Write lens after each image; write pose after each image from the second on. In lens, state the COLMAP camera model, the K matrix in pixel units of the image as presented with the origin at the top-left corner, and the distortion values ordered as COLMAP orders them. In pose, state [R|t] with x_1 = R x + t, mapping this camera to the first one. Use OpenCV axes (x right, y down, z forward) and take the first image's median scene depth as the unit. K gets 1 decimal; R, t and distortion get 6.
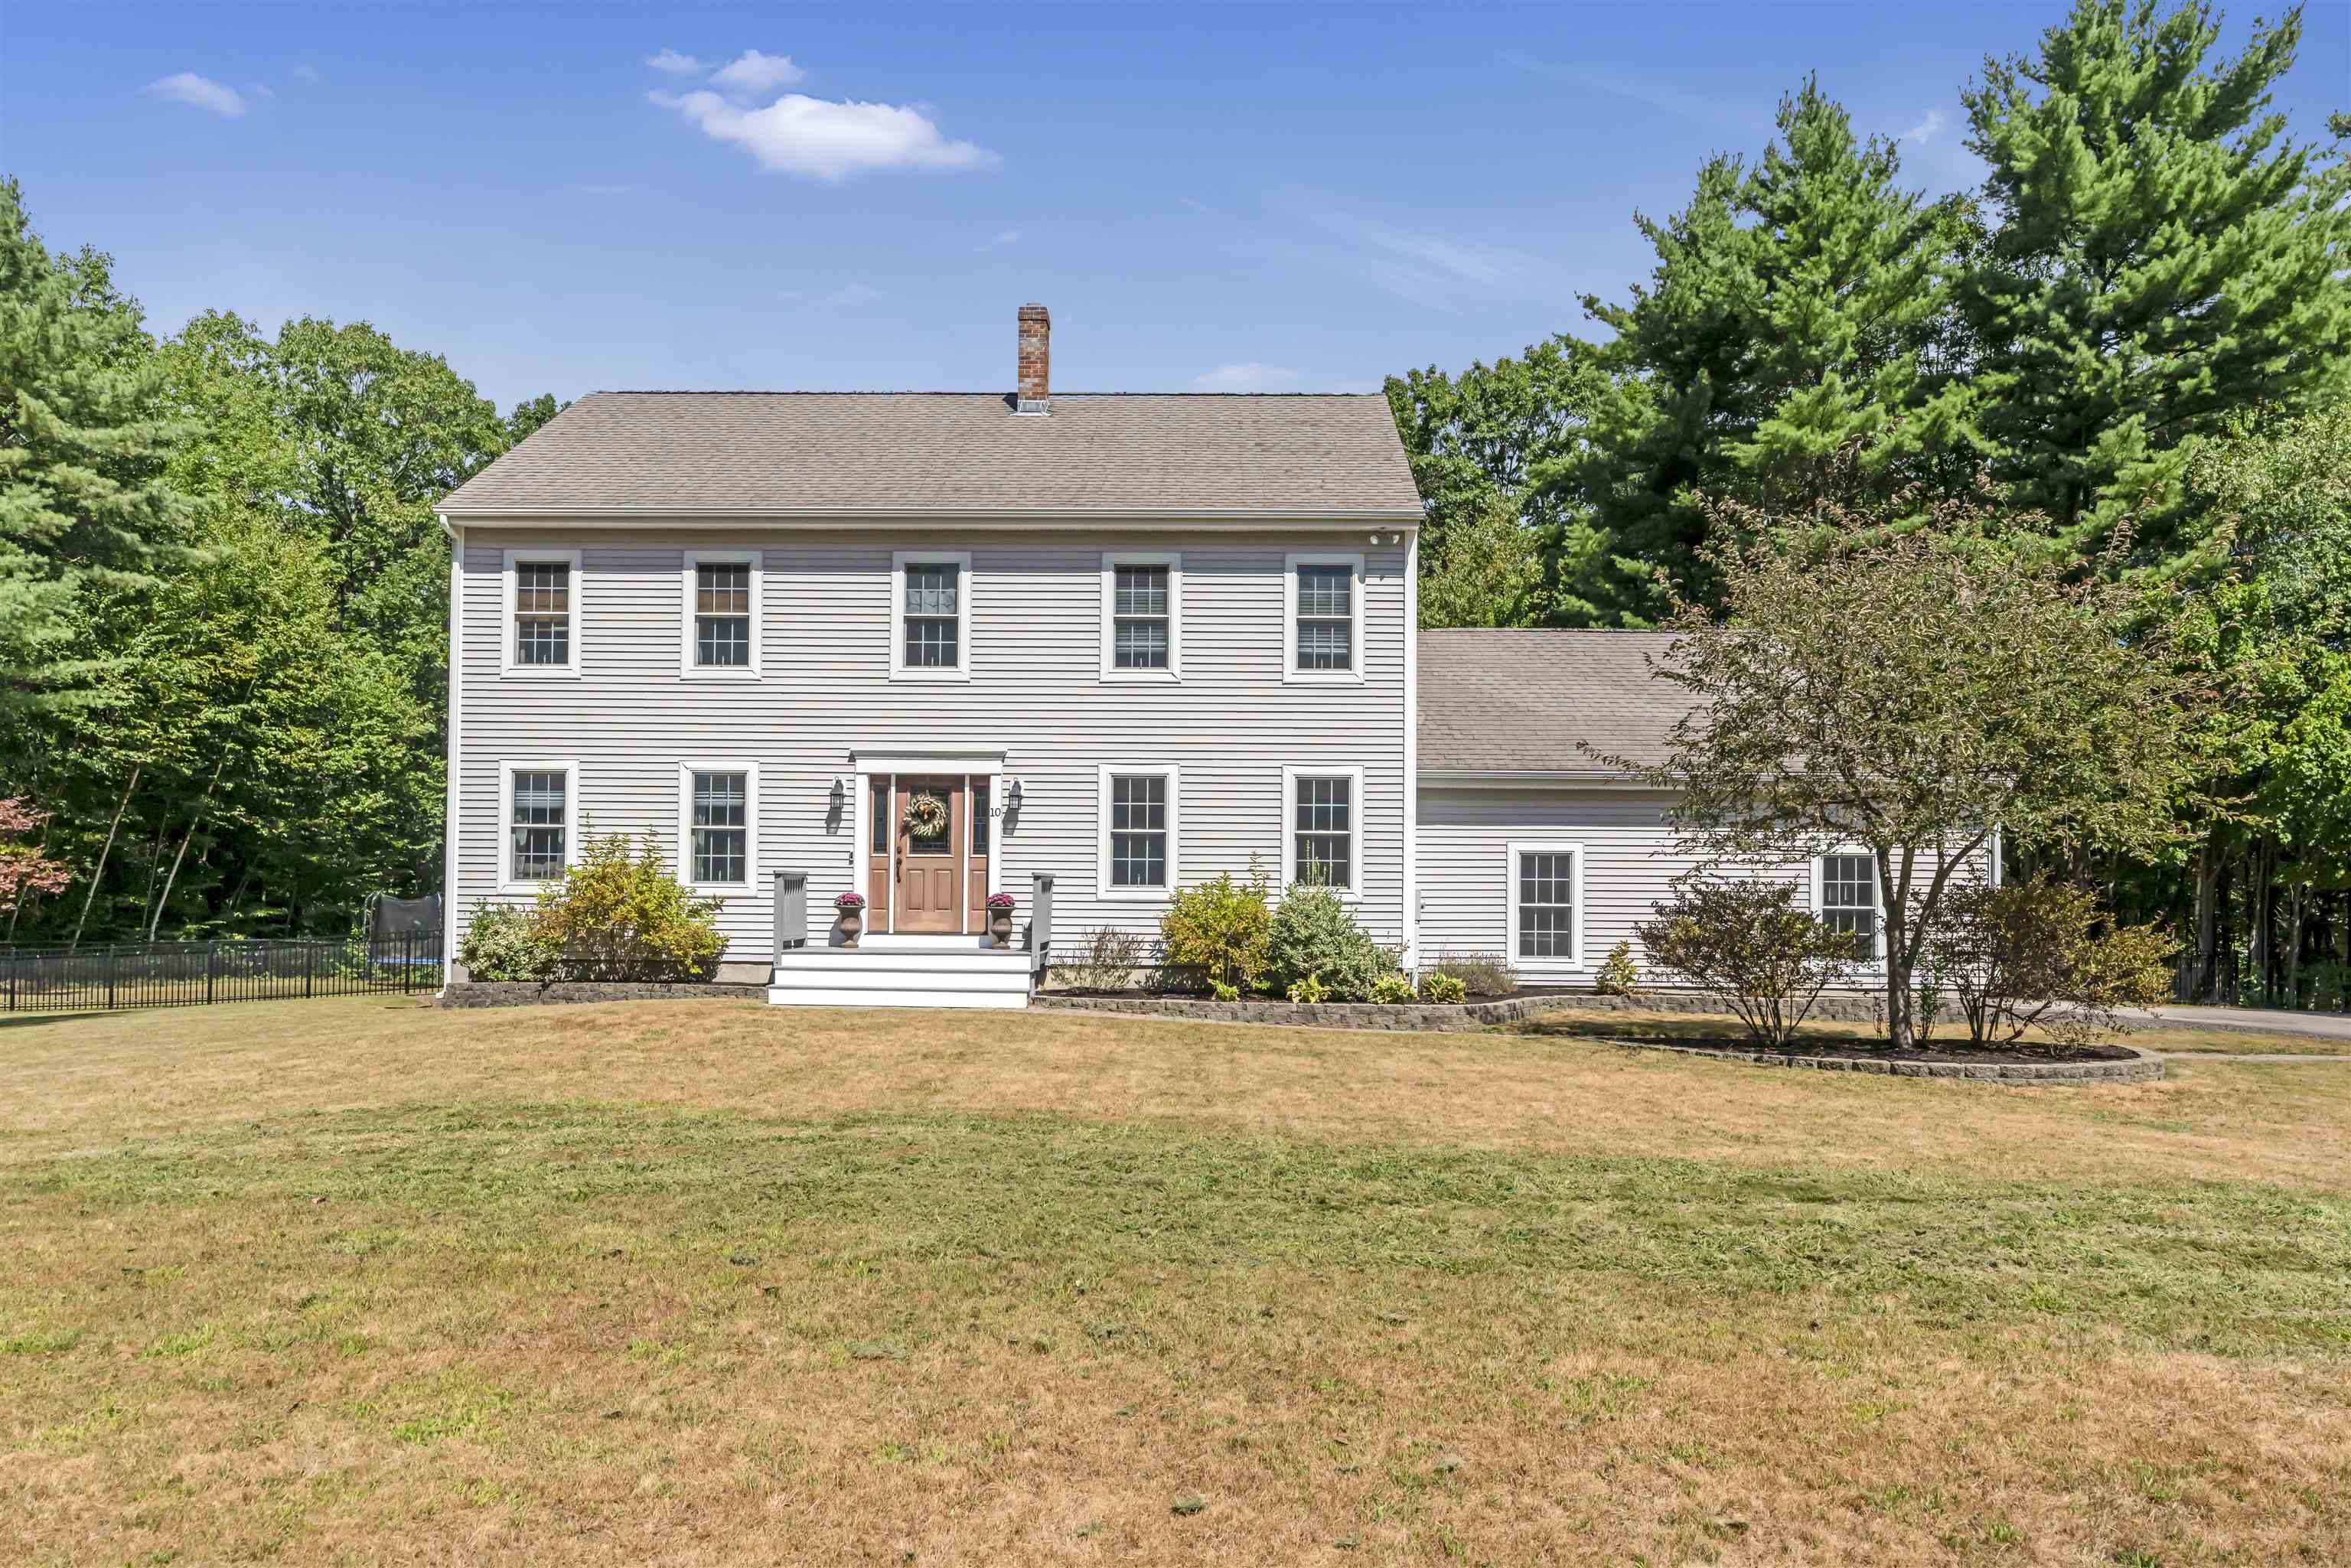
lens RADIAL K [[1526.1, 0, 1175.7], [0, 1526.1, 901.1], [0, 0, 1]] dist [-0.000780, 0.002121]
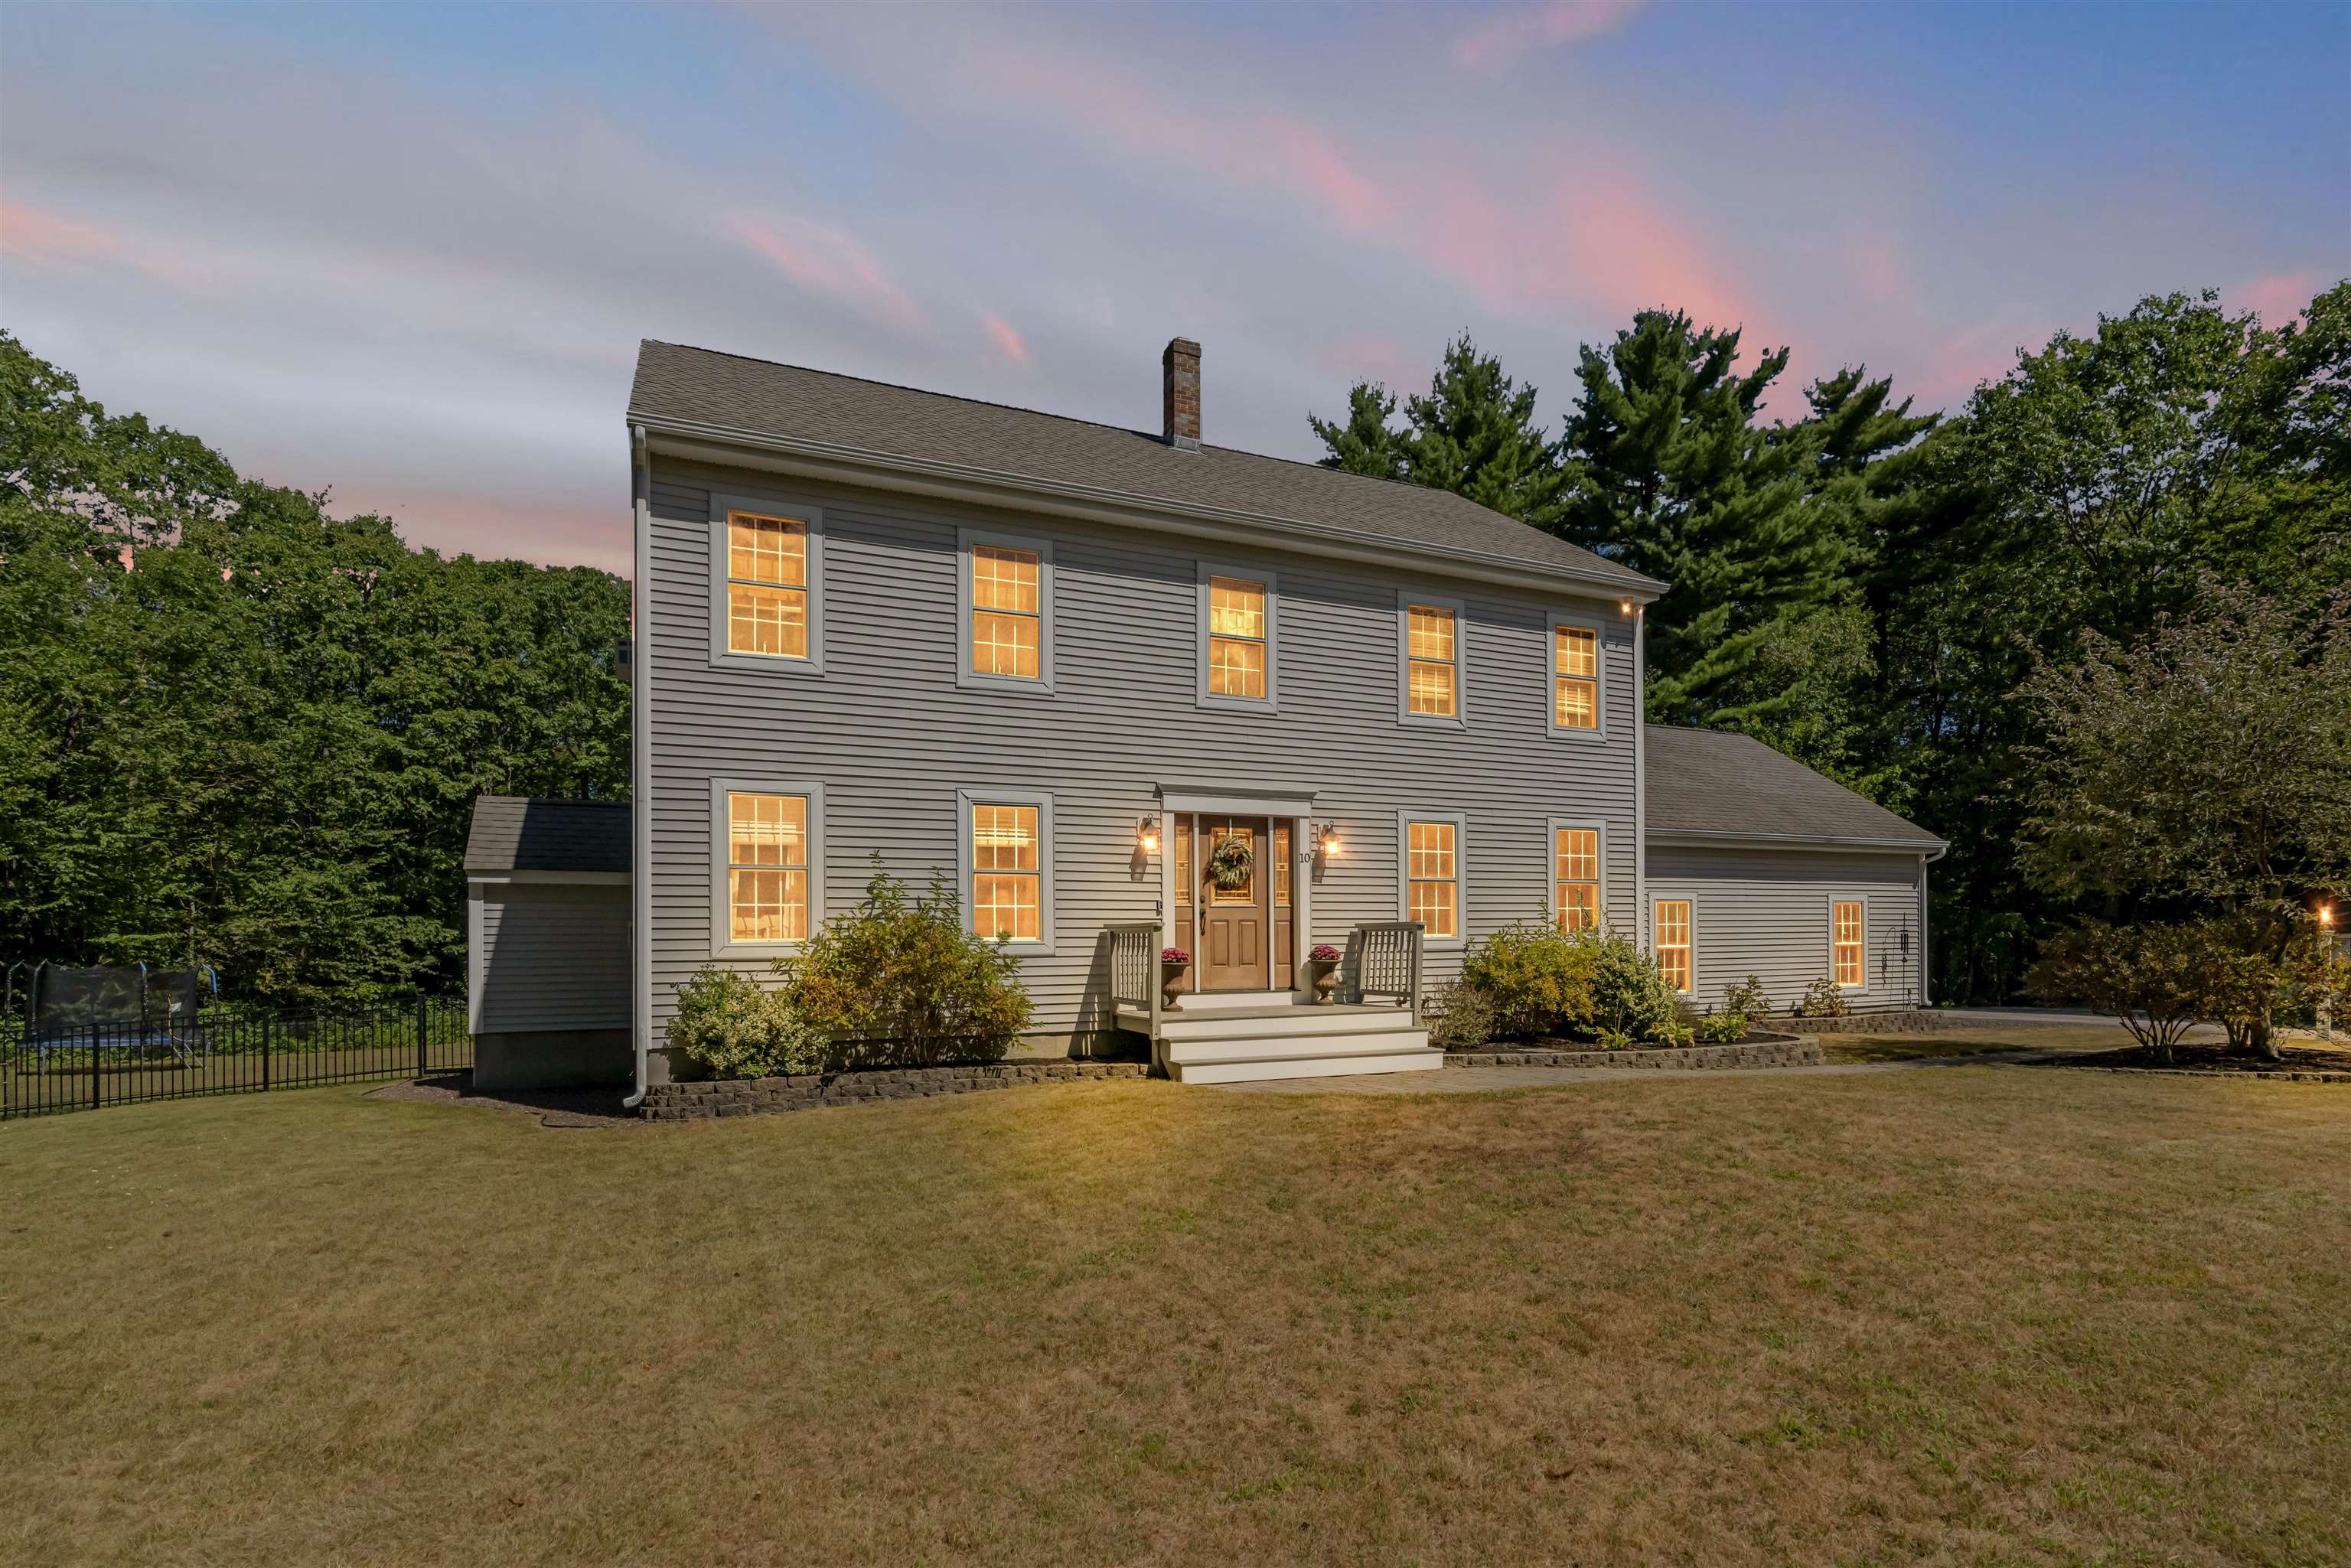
lens RADIAL K [[1116.6, 0, 1171.9], [0, 1116.6, 948.8], [0, 0, 1]] dist [0.000056, 0.000139]
pose [[0.900870, -0.020380, 0.433609, -0.482359], [0.020404, 0.999781, 0.004600, -0.007617], [-0.433608, 0.004703, 0.901089, 0.420640]]
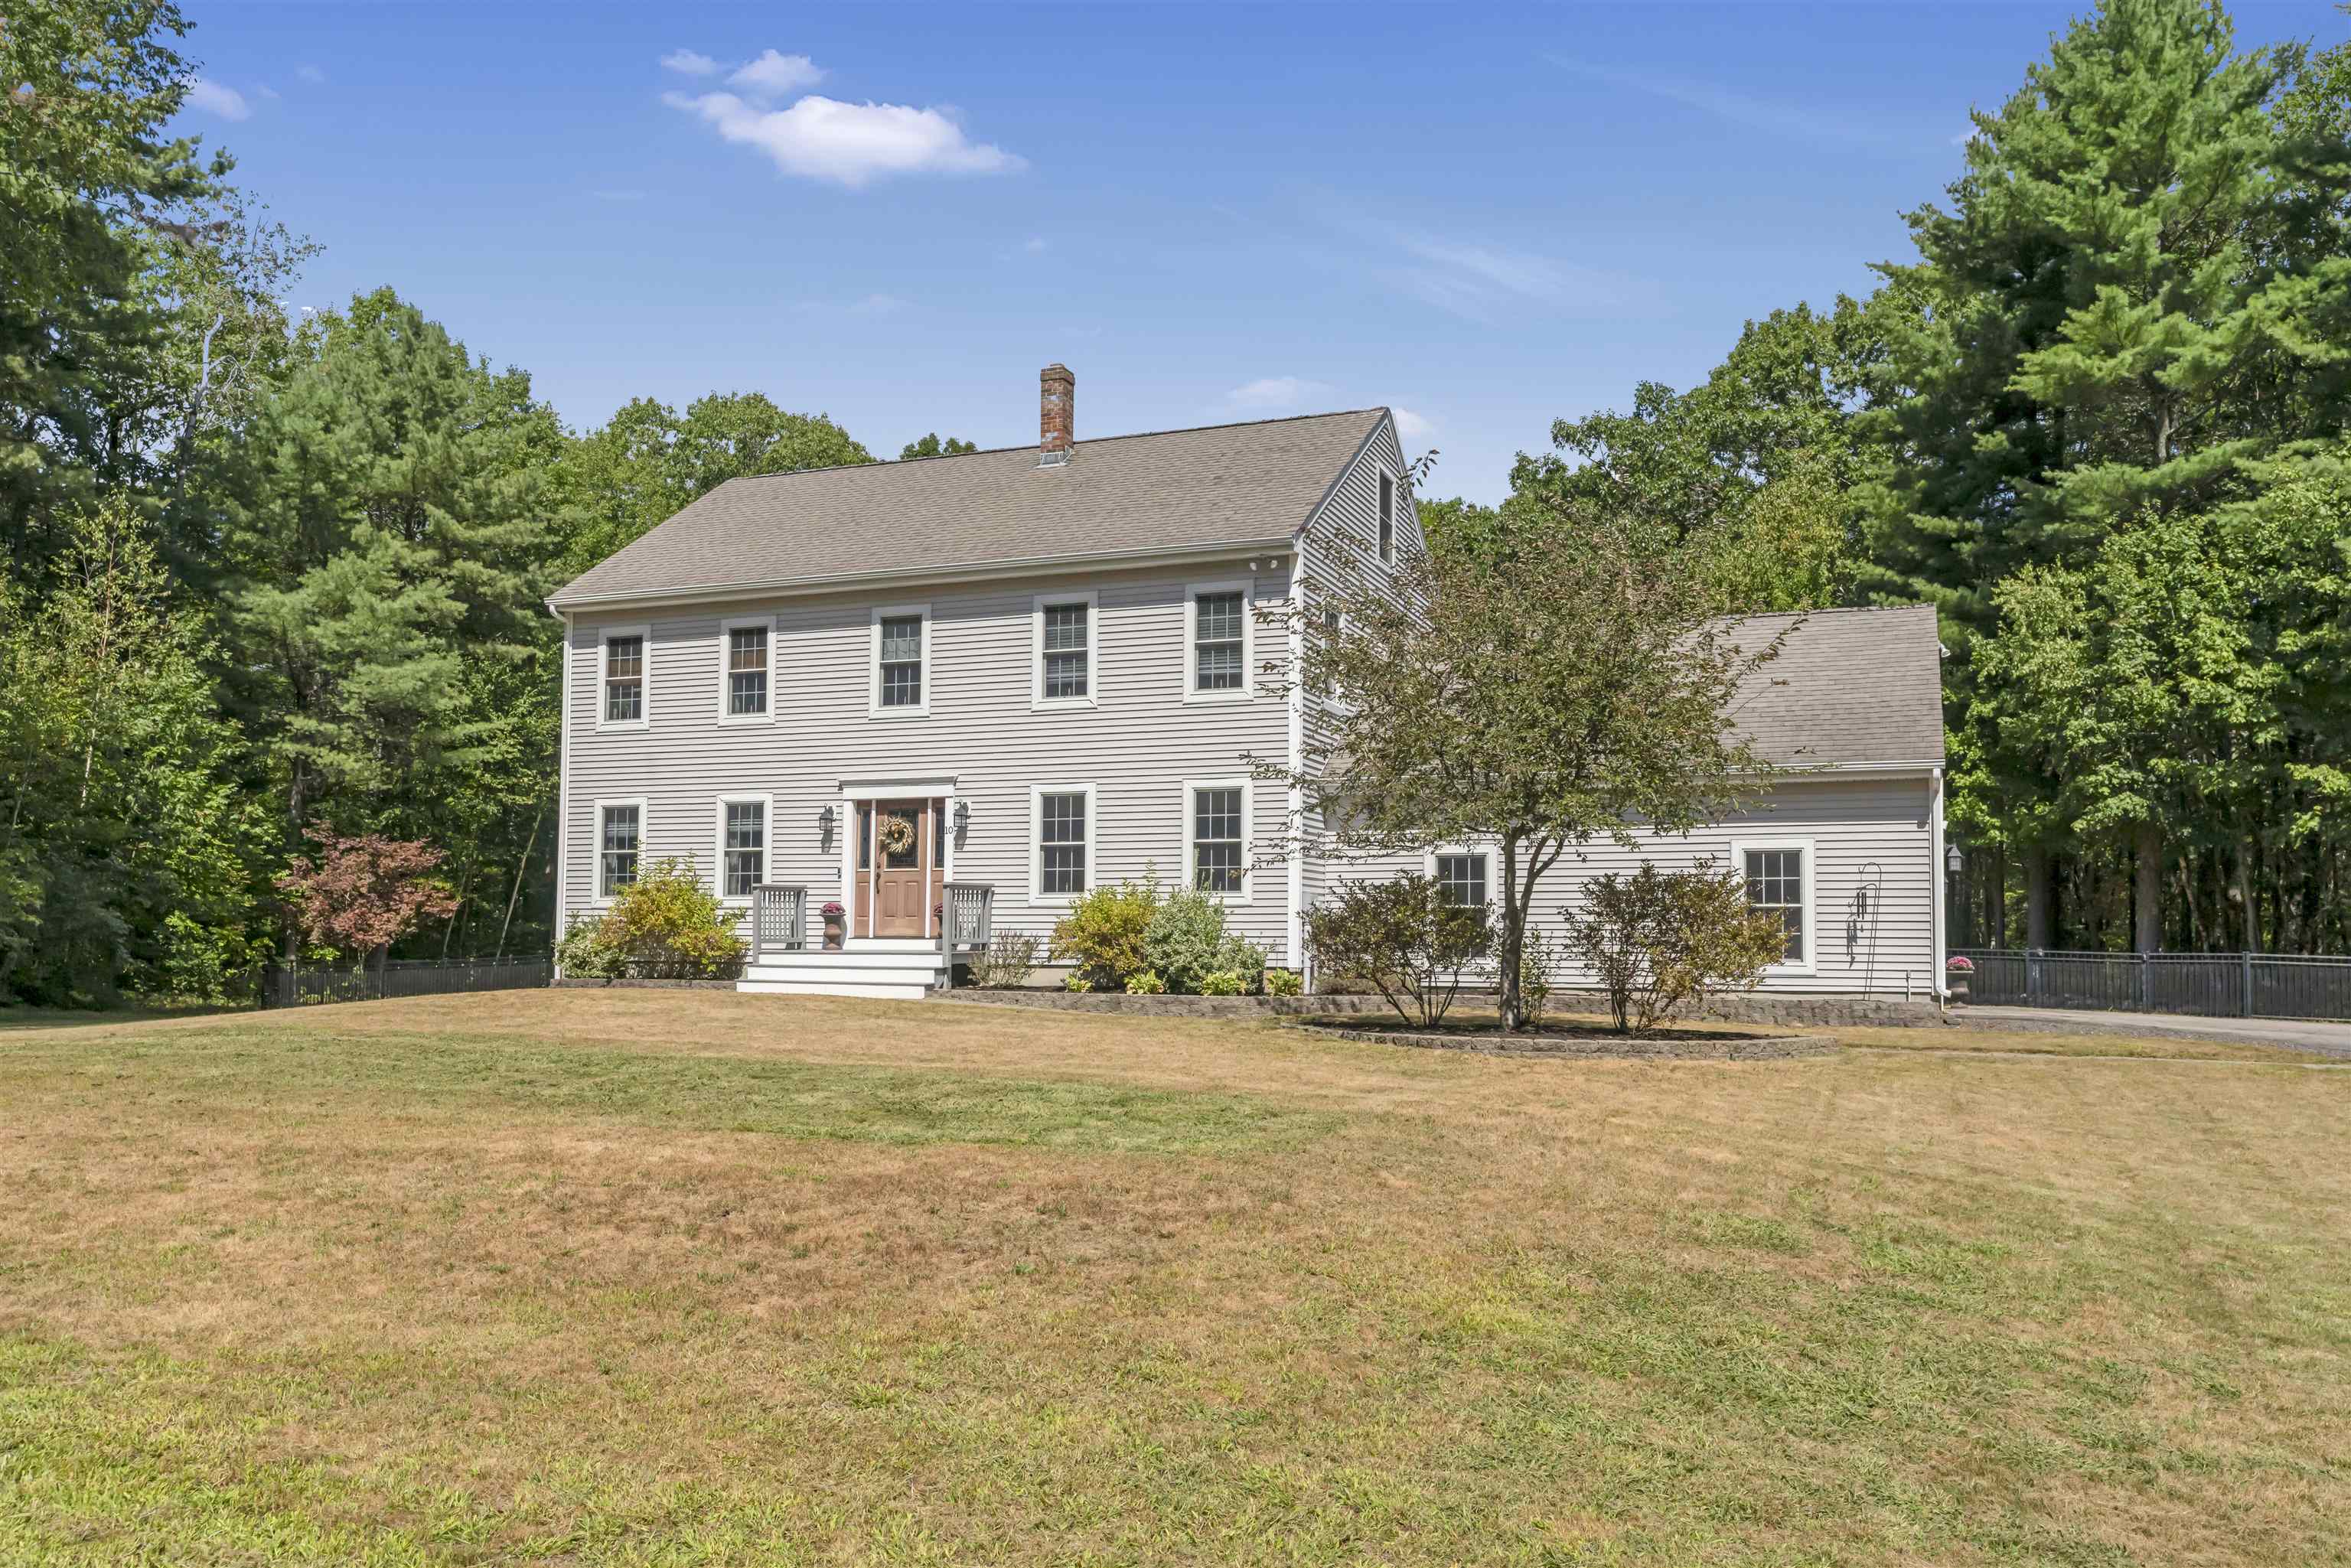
lens RADIAL K [[1775.9, 0, 1177.2], [0, 1775.9, 868.9], [0, 0, 1]] dist [-0.000781, 0.009966]
pose [[0.936146, -0.019734, -0.351057, 0.500489], [0.007061, 0.999278, -0.037342, 0.020853], [0.351540, 0.032479, 0.935609, -0.173560]]
